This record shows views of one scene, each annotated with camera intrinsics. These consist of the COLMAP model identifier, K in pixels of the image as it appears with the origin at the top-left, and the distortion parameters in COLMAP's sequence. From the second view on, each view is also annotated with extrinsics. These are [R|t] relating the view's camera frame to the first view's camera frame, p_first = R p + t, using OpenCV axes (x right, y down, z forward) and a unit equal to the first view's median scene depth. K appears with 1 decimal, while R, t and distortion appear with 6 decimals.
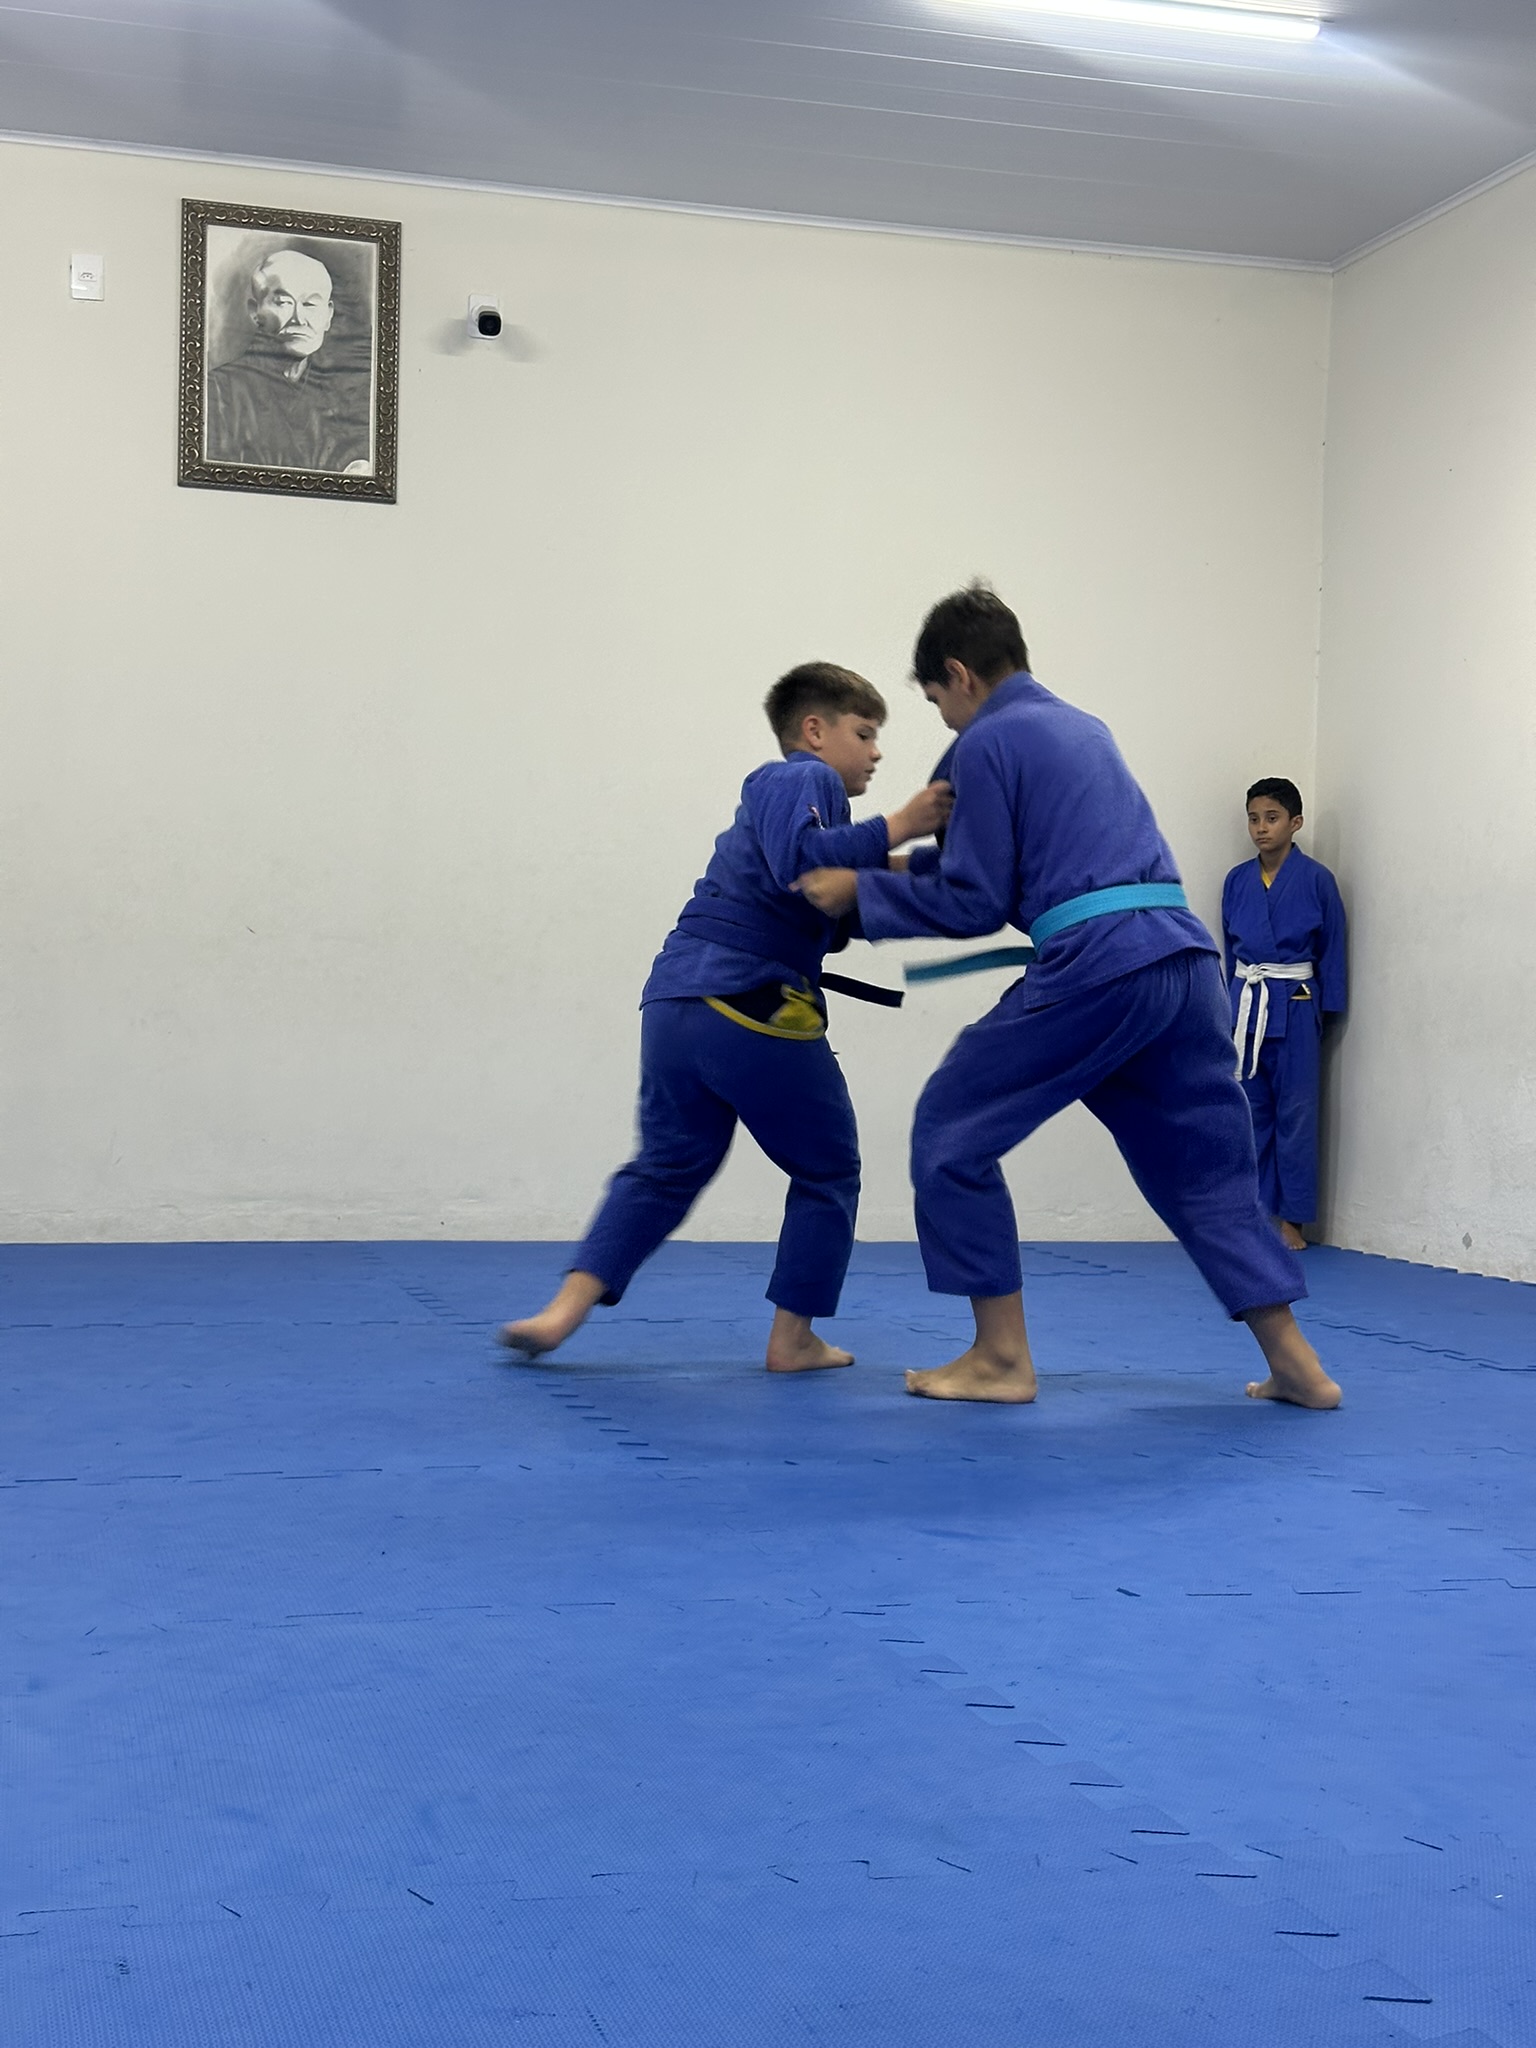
lens RADIAL K [[2899.0, 0, 757.9], [0, 2899.0, 1022.5], [0, 0, 1]] dist [0.074404, 0.000000]
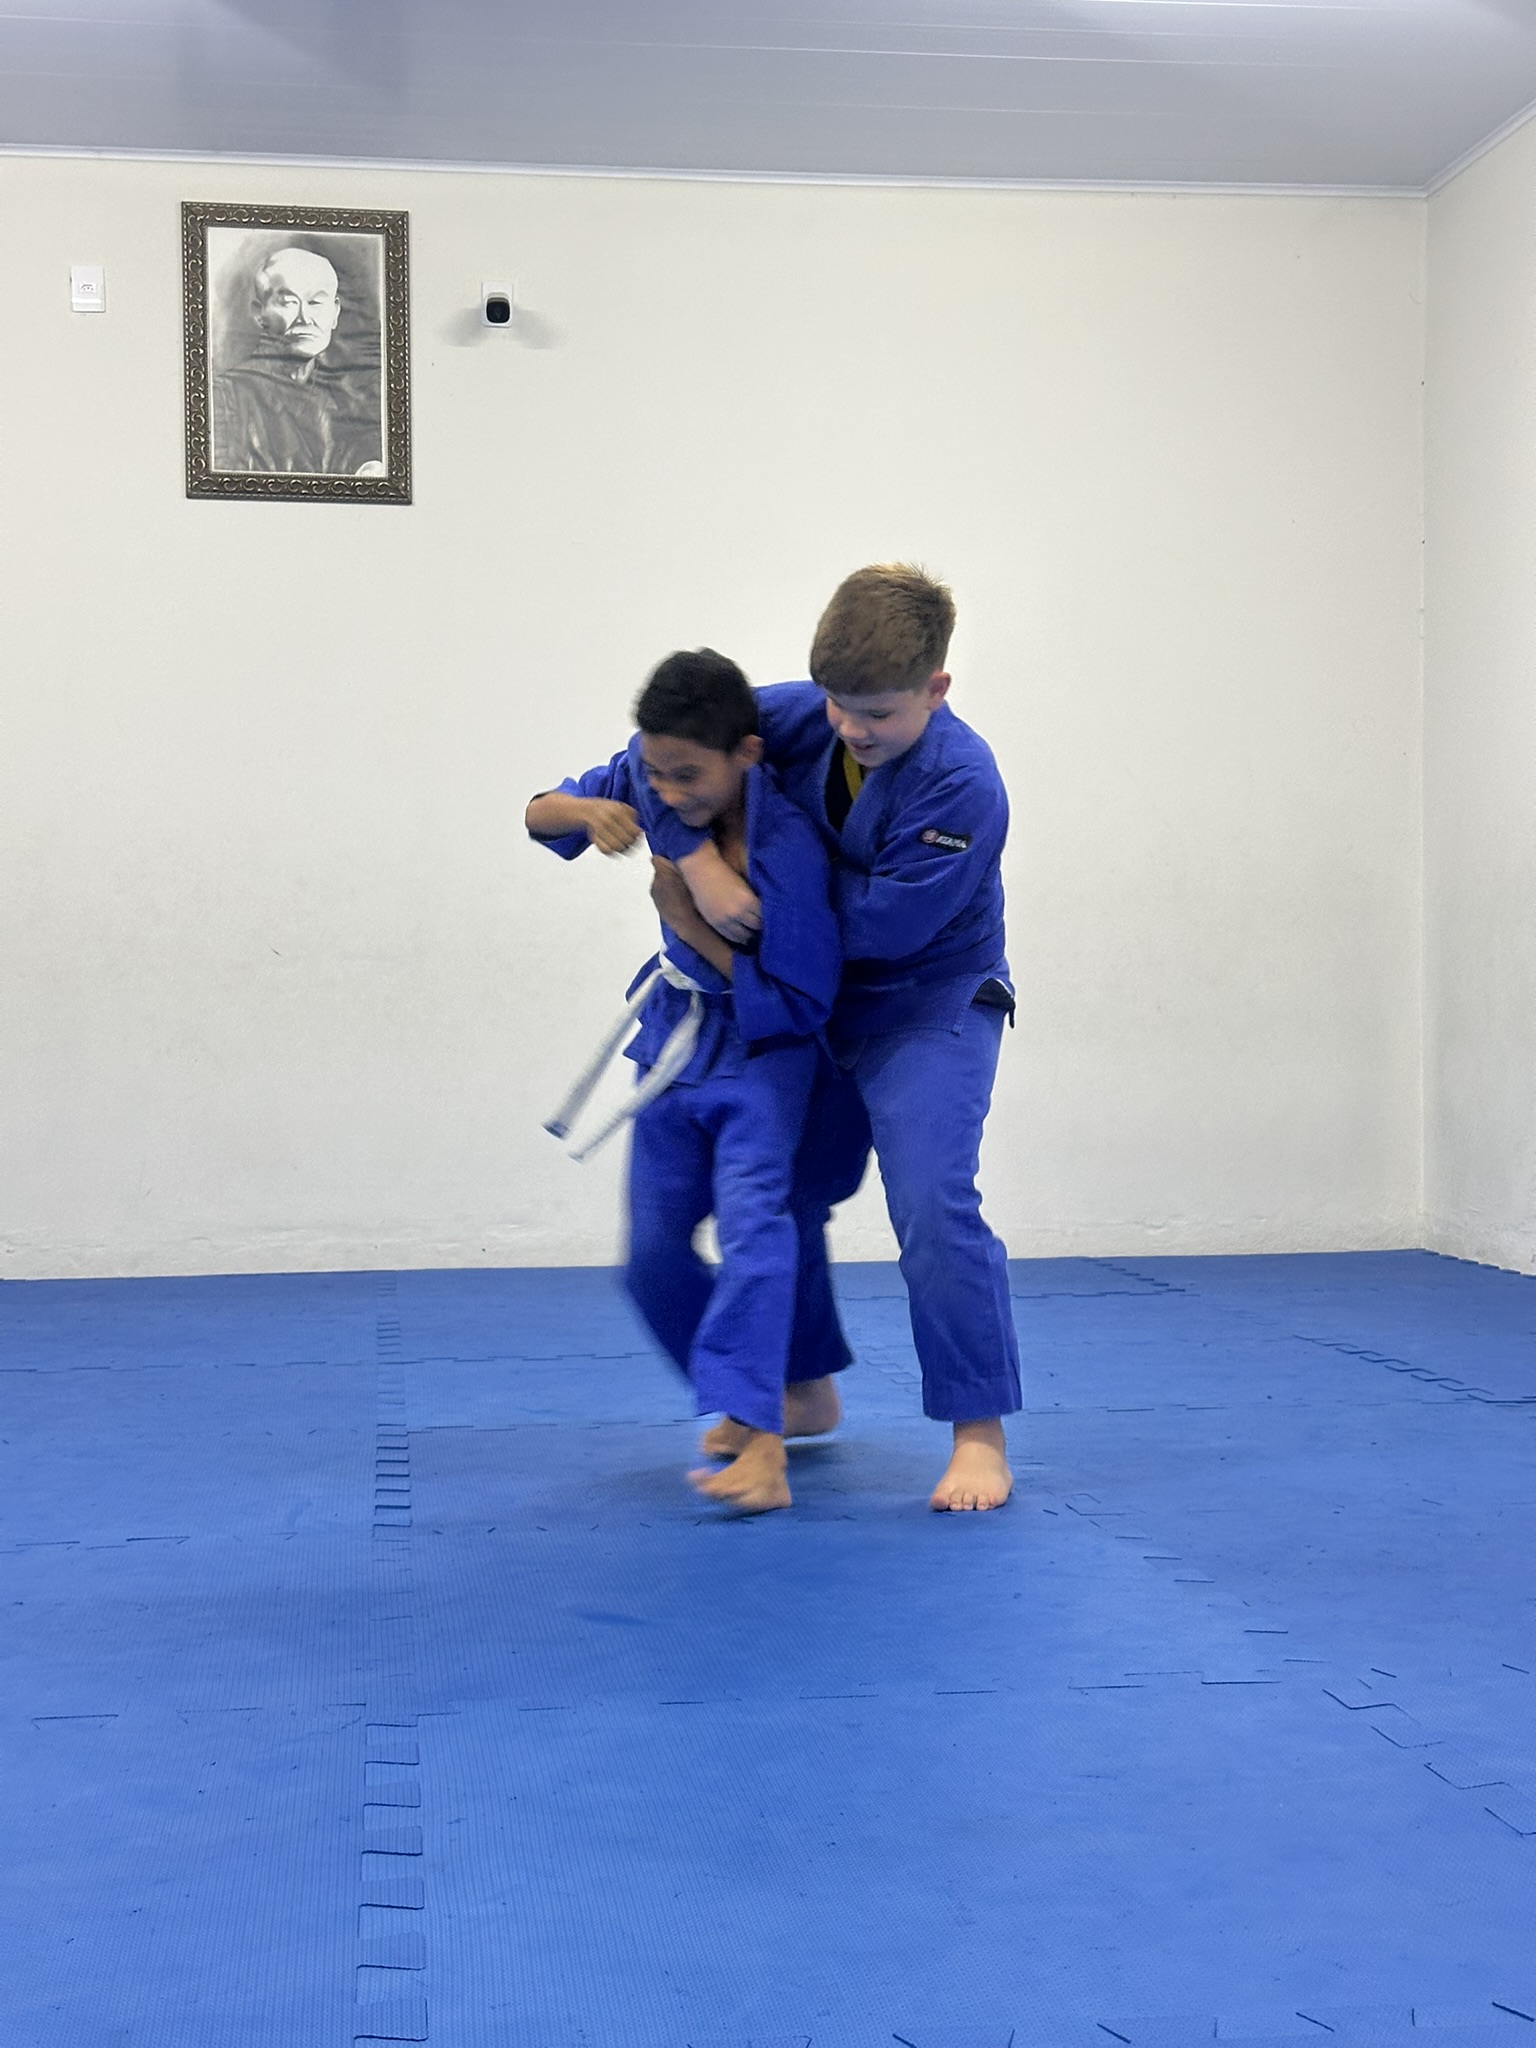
lens RADIAL K [[2899.0, 0, 764.0], [0, 2899.0, 1041.5], [0, 0, 1]] dist [0.074404, 0.000000]
pose [[0.989533, -0.027635, -0.141639, 0.123123], [0.028831, 0.999564, 0.006396, -0.003463], [0.141400, -0.010412, 0.989898, 0.061650]]
